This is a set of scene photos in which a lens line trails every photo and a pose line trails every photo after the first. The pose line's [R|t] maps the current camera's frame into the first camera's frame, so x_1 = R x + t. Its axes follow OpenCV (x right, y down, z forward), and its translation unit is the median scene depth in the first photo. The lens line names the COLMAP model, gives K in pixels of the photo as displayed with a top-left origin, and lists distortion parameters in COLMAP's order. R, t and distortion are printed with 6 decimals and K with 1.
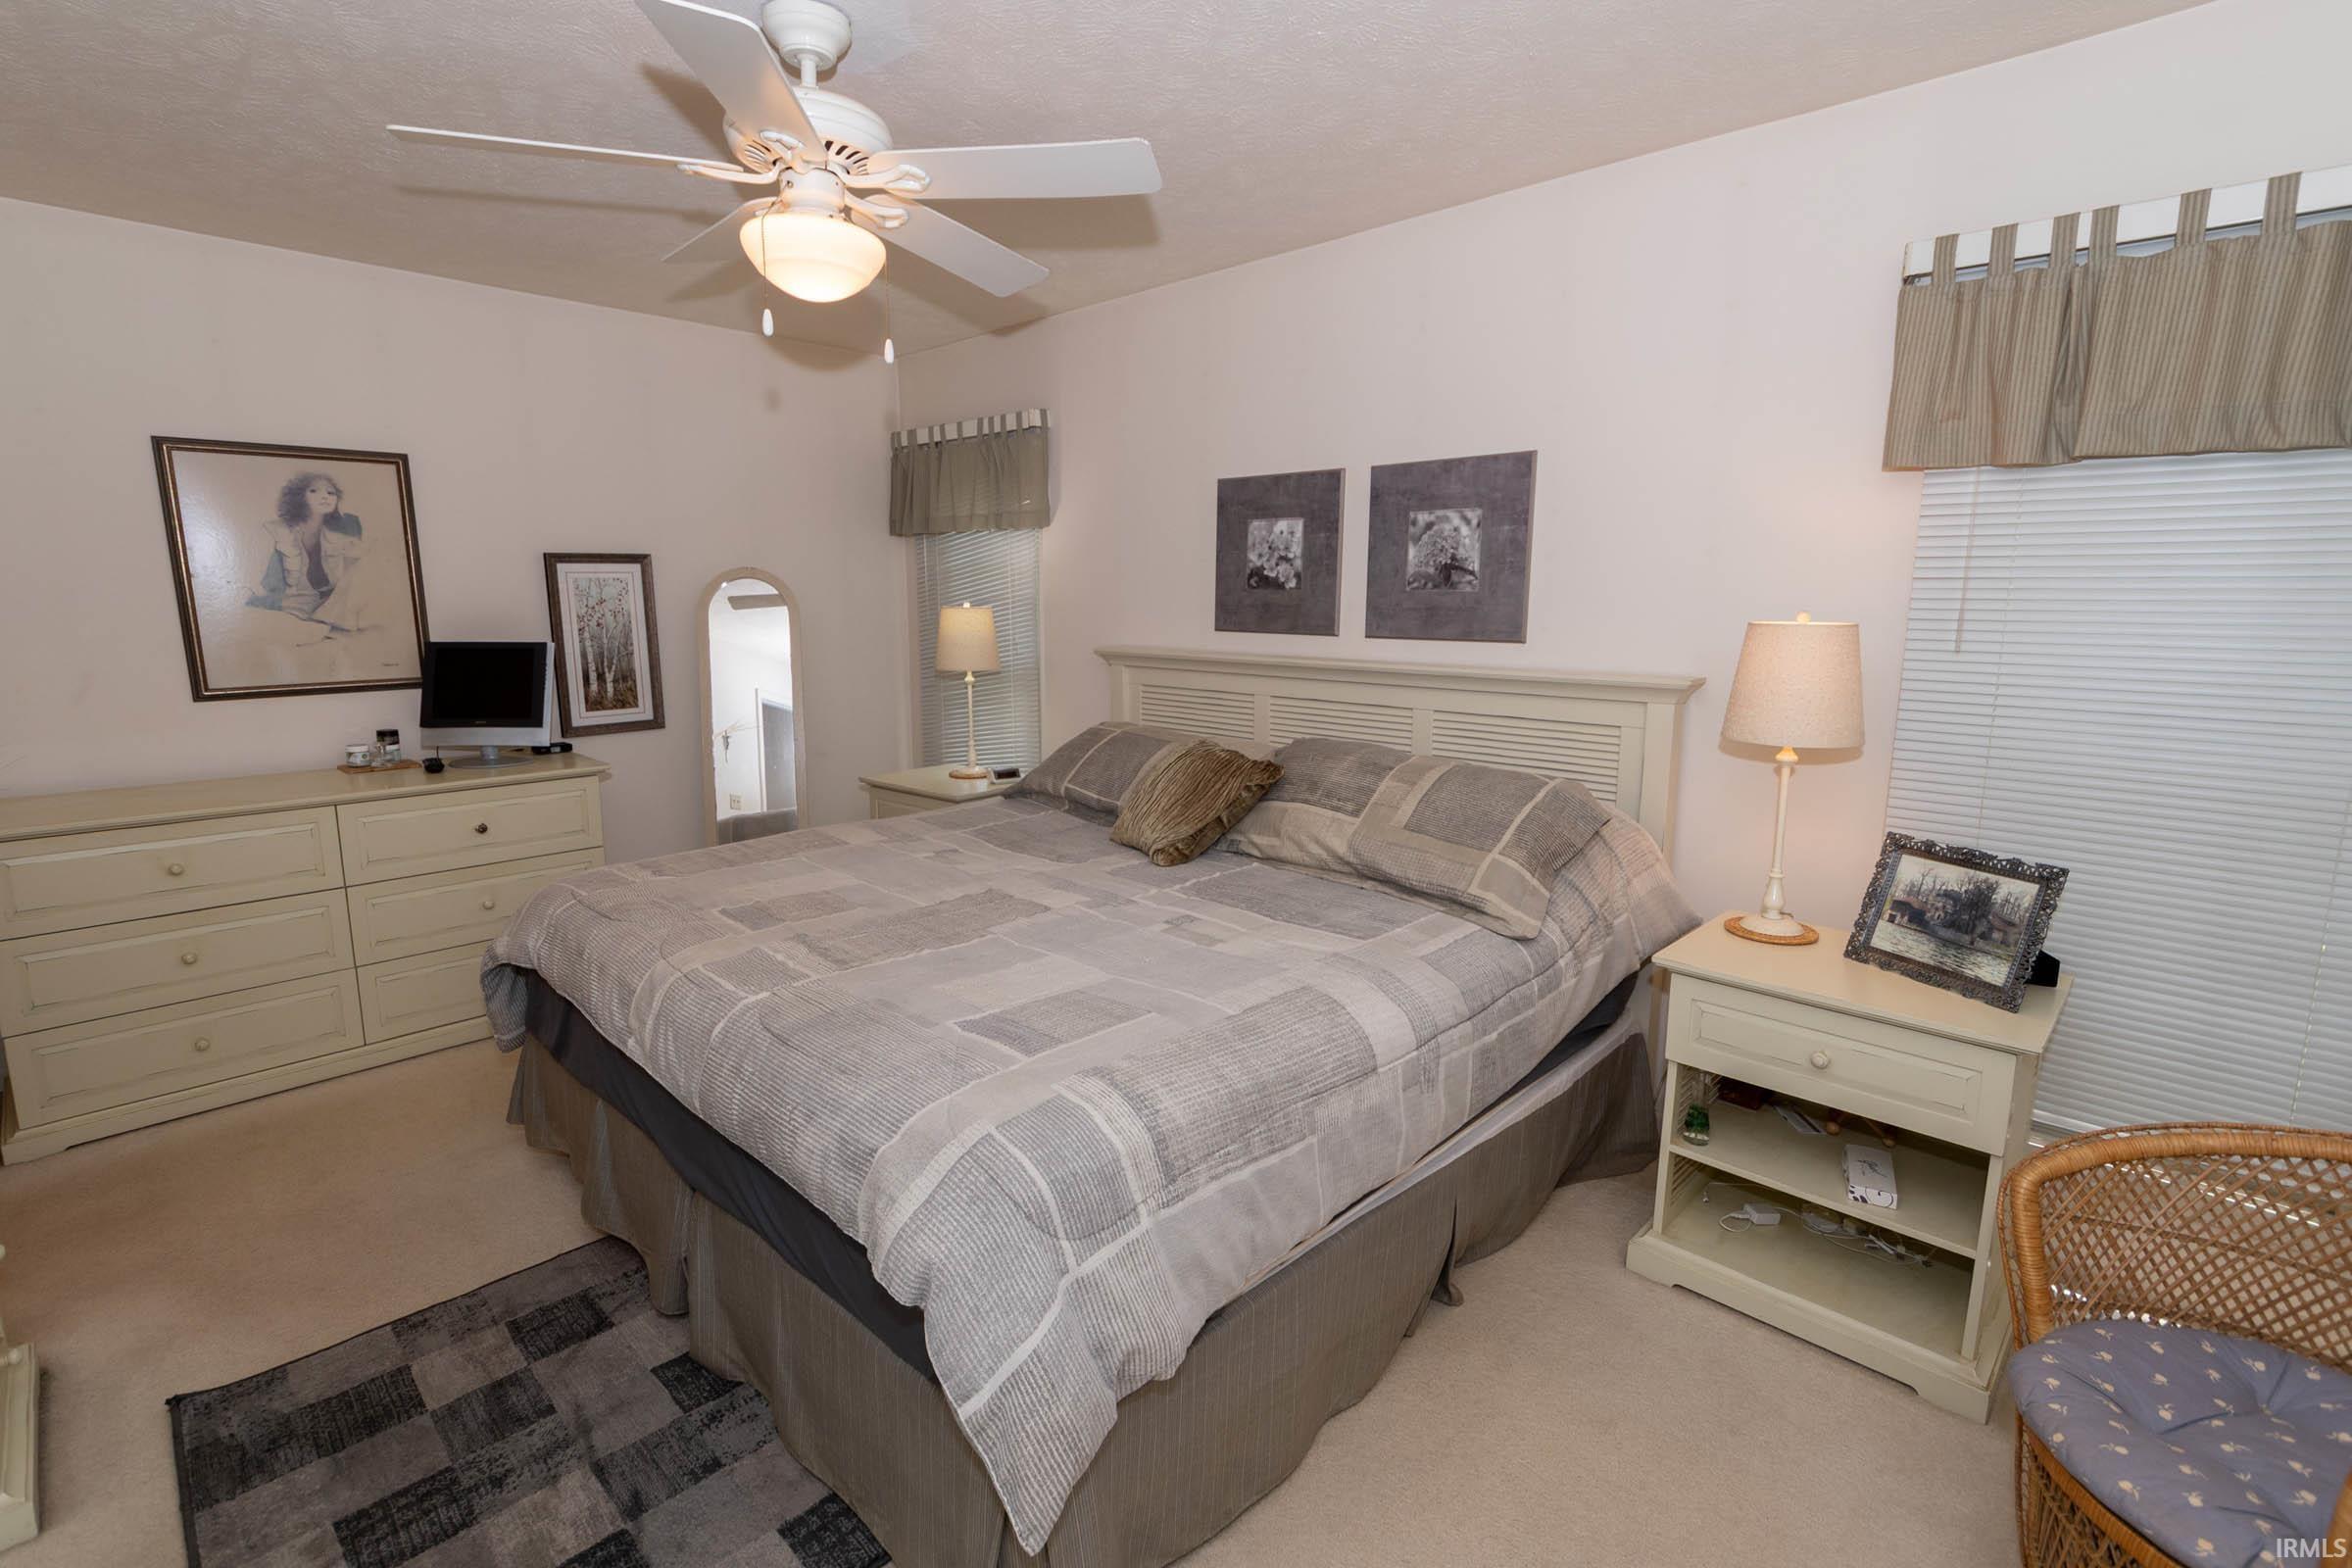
lens RADIAL K [[1075.9, 0, 1170.2], [0, 1075.9, 796.0], [0, 0, 1]] dist [0.053421, -0.050397]
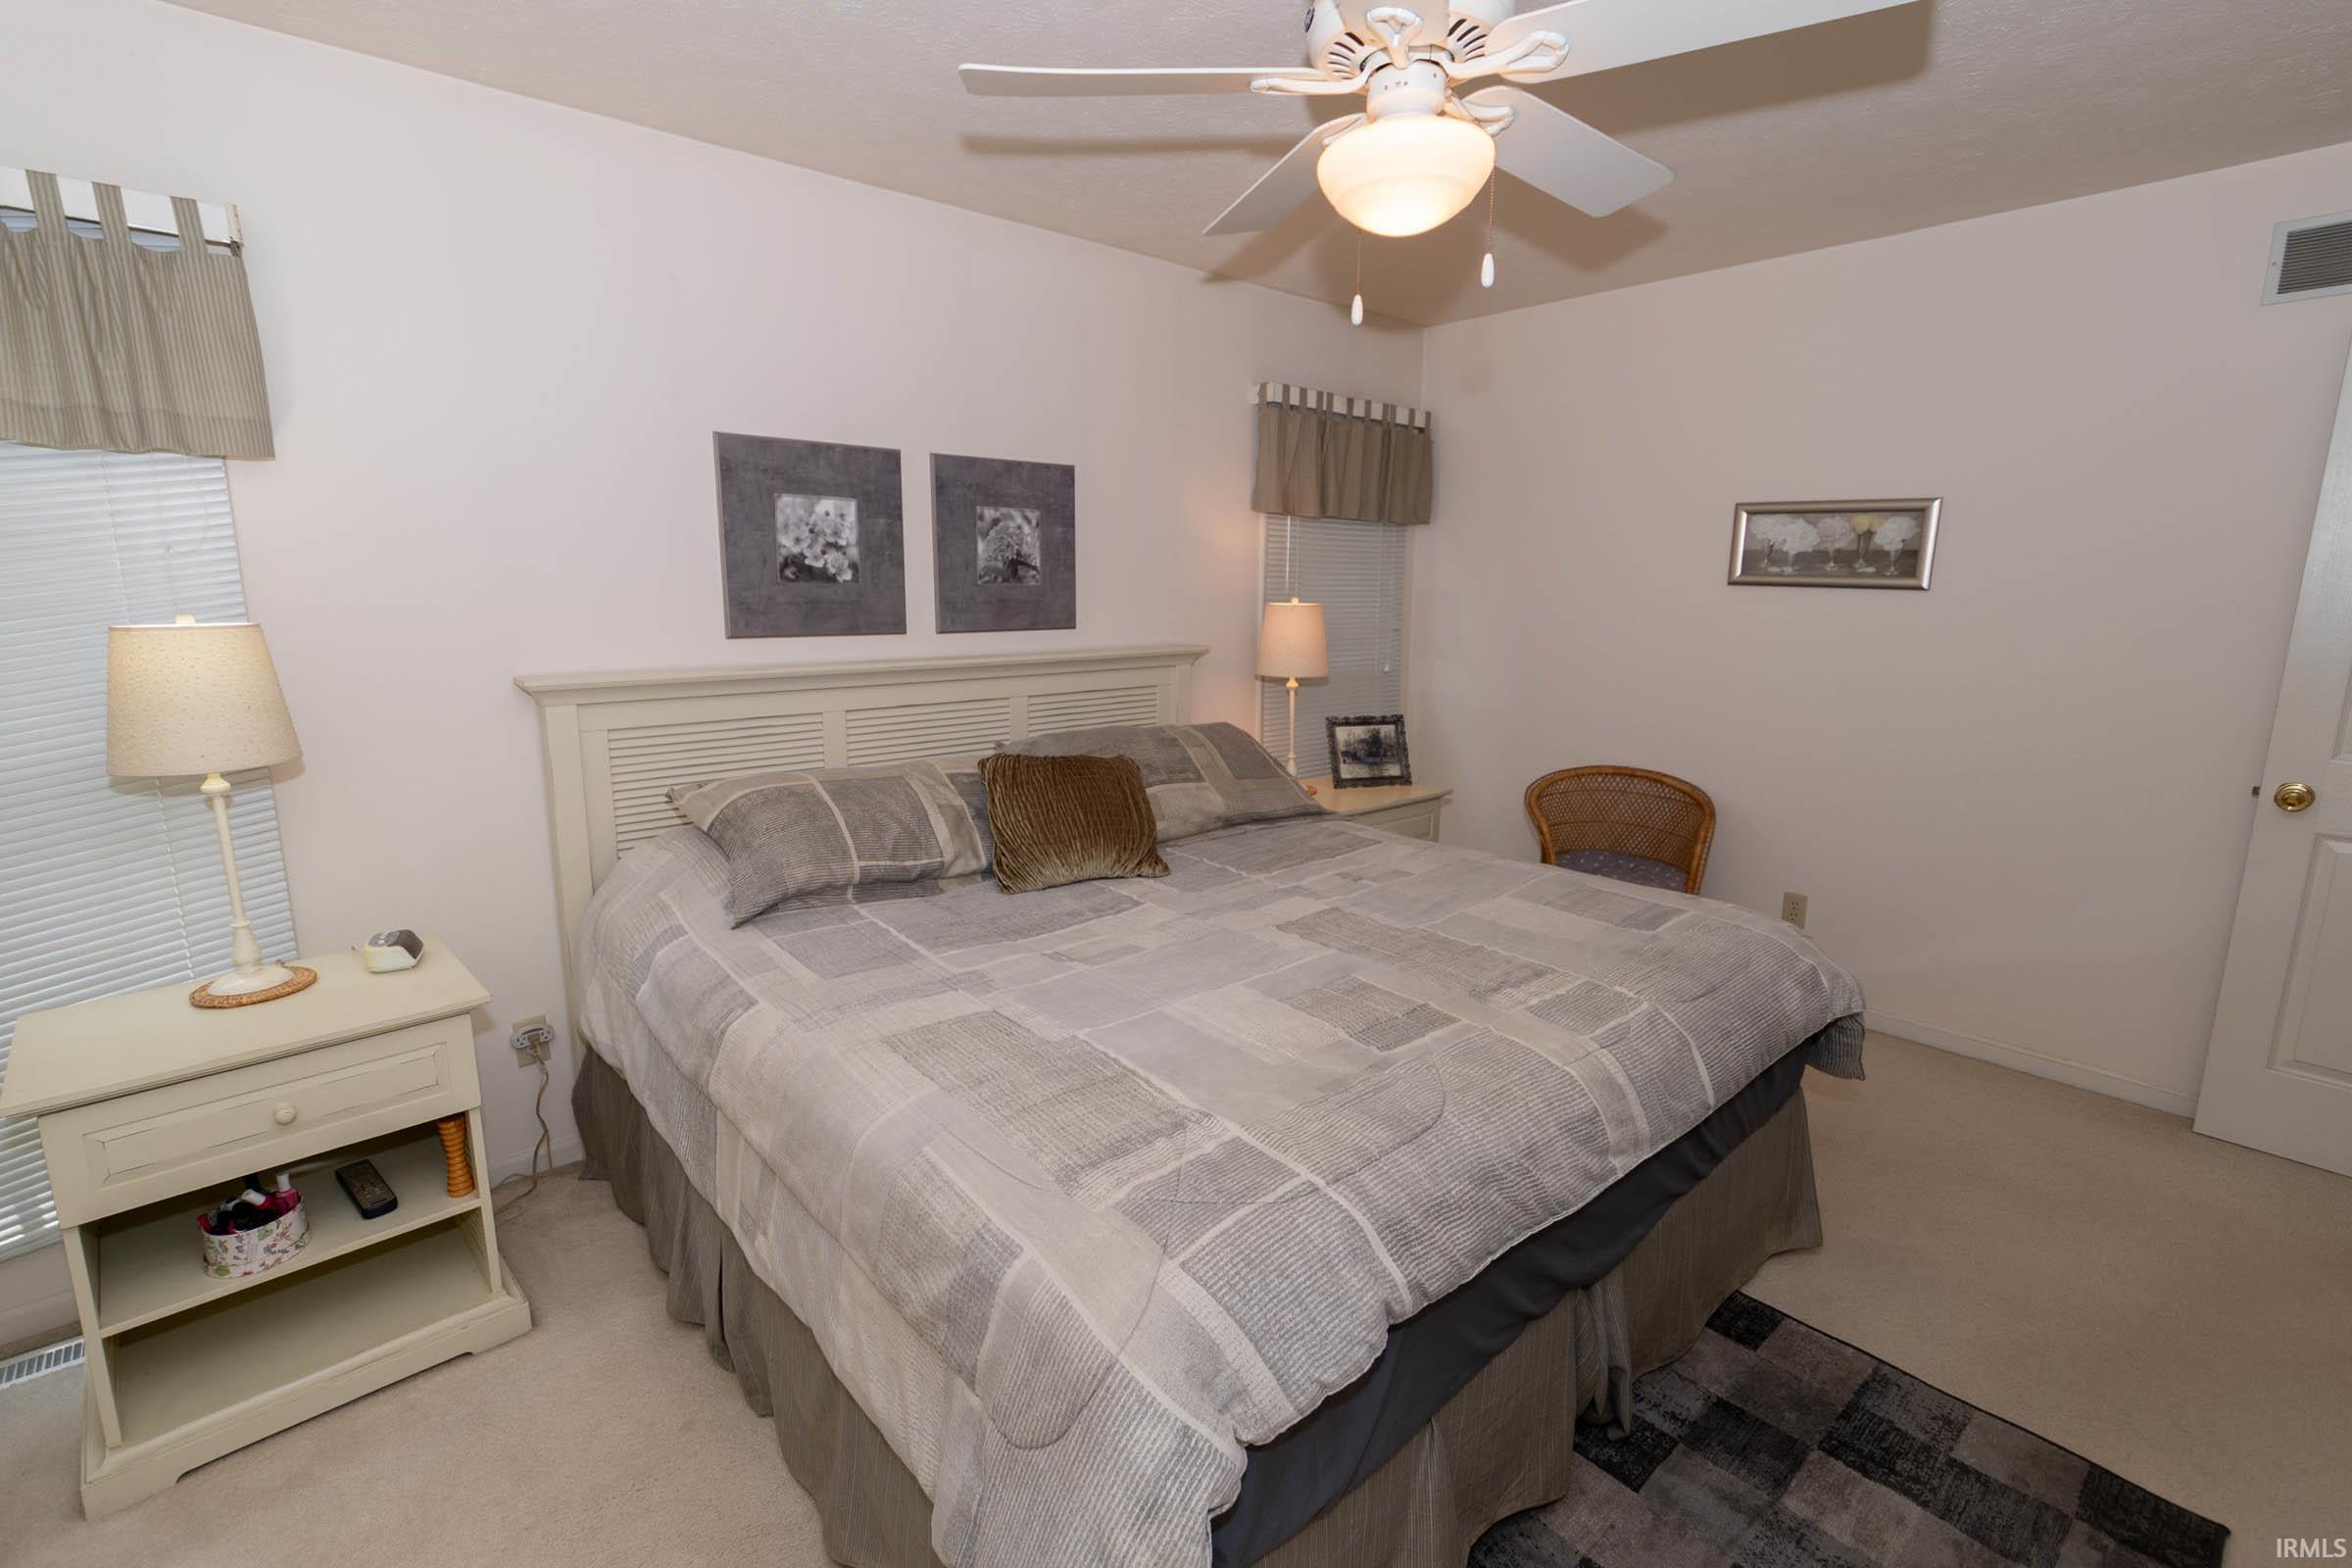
lens RADIAL K [[1048.4, 0, 1176.0], [0, 1048.4, 784.0], [0, 0, 1]] dist [0.002346, 0.000255]
pose [[0.076751, -0.186941, 0.979368, -0.772966], [0.189870, 0.967031, 0.169707, -0.144188], [-0.978805, 0.172927, 0.109715, 0.761585]]
